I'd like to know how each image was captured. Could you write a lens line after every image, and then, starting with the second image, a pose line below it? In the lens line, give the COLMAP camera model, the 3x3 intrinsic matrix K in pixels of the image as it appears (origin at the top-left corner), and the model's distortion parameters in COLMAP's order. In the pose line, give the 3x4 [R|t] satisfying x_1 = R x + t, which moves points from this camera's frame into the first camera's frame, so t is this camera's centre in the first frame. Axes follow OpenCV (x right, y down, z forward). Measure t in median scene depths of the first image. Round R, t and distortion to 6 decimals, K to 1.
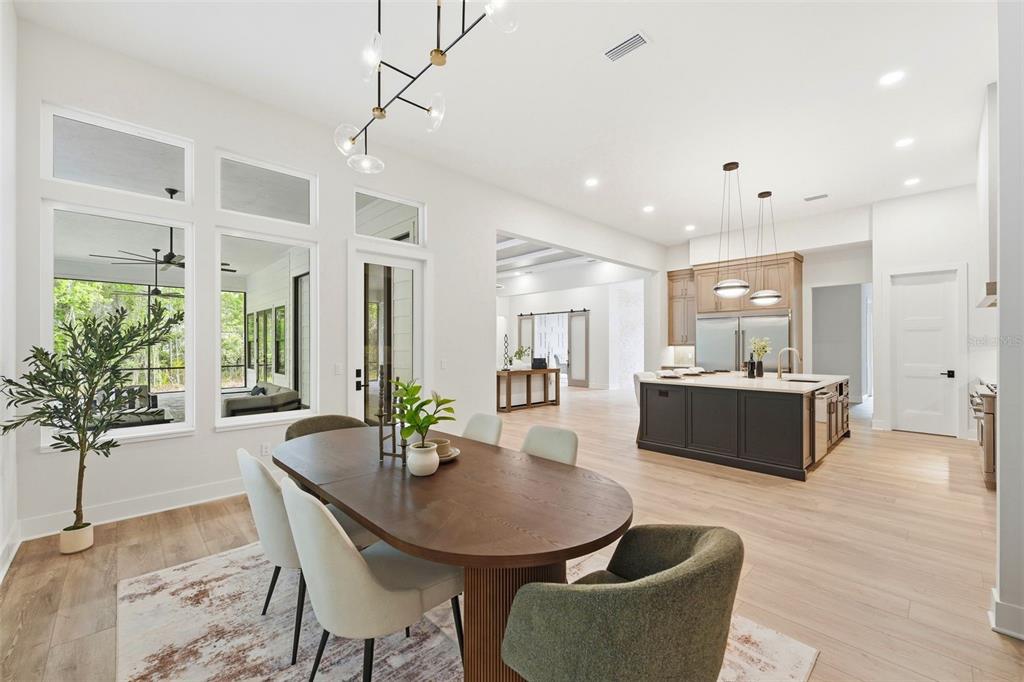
lens RADIAL K [[413.7, 0, 509.2], [0, 413.7, 344.4], [0, 0, 1]] dist [-0.001516, -0.000135]
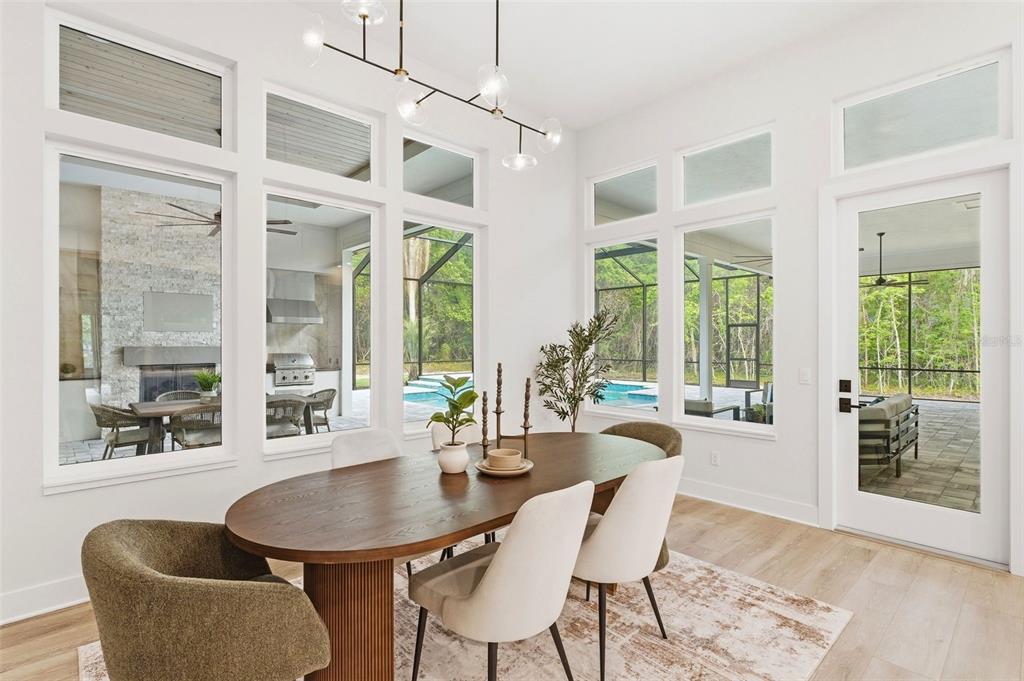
lens RADIAL K [[483.2, 0, 508.9], [0, 483.2, 342.7], [0, 0, 1]] dist [-0.000501, 0.000423]
pose [[-0.024477, 0.002302, -0.999698, 0.498641], [0.003041, 0.999993, 0.002228, -0.003126], [0.999696, -0.002985, -0.024483, 0.599159]]
